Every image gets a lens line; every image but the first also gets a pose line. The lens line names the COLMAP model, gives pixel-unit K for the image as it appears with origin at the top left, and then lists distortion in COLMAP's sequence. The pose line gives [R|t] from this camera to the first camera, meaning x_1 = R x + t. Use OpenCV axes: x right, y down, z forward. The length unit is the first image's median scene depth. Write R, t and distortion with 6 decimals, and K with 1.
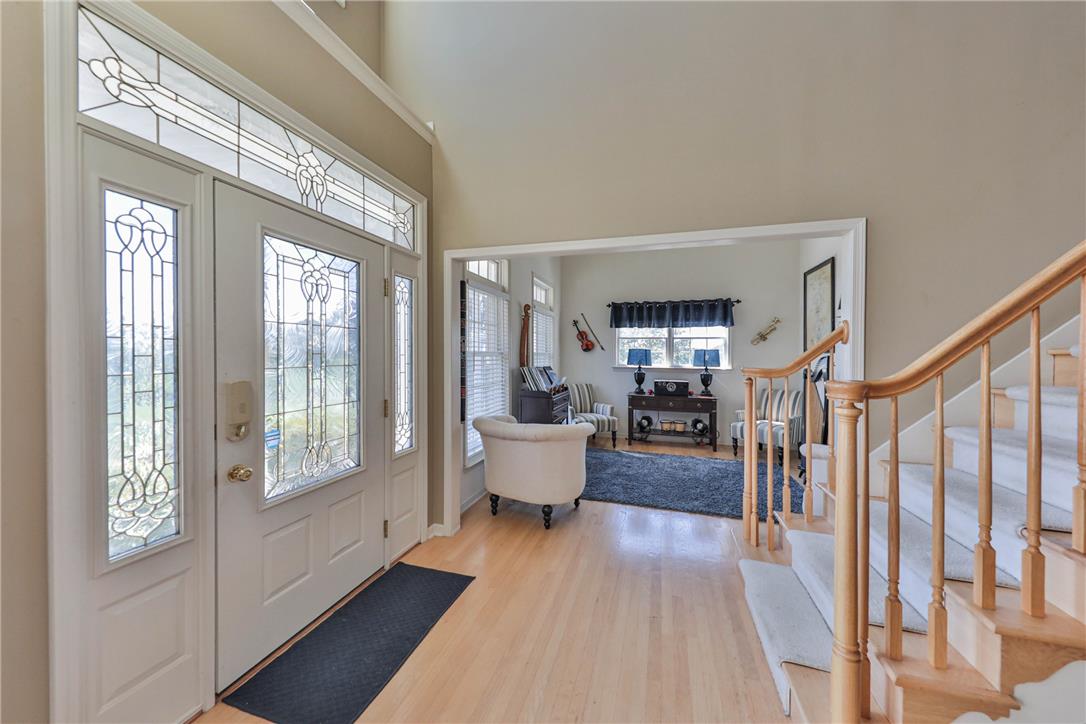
lens RADIAL K [[372.4, 0, 554.4], [0, 372.4, 349.3], [0, 0, 1]] dist [-0.000078, -0.000419]
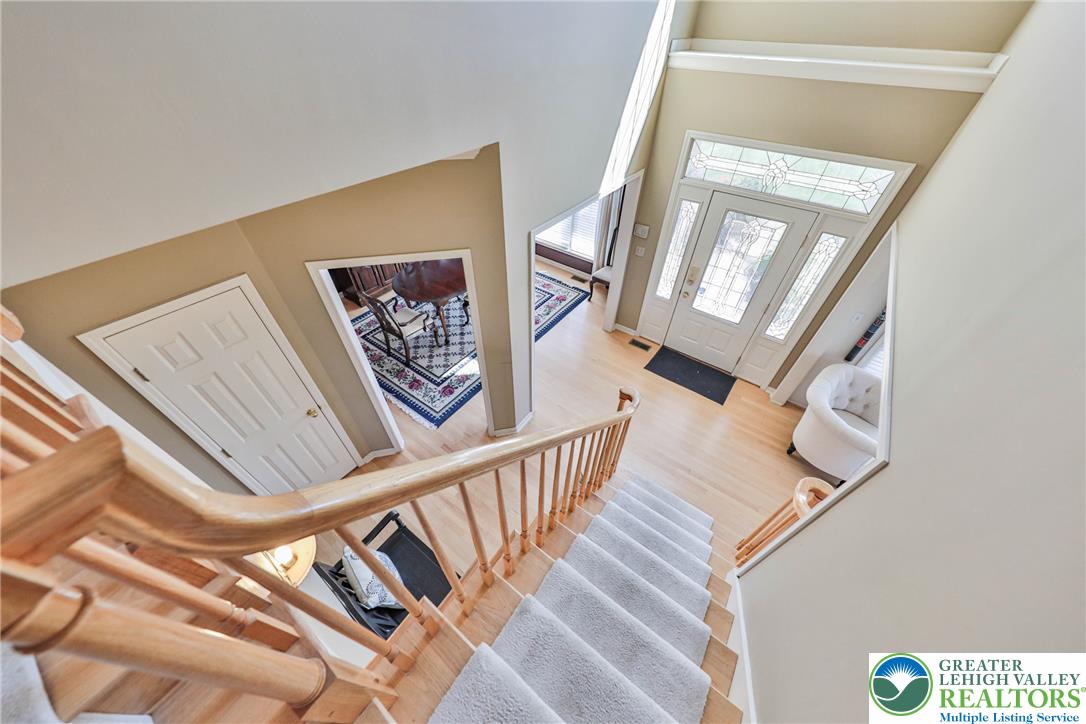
lens RADIAL K [[356.4, 0, 541.3], [0, 356.4, 359.7], [0, 0, 1]] dist [0.010312, -0.000109]
pose [[-0.345148, 0.632354, -0.693543, 1.573802], [-0.017733, 0.734427, 0.678456, -1.012780], [0.938381, 0.246467, -0.242273, 0.618420]]
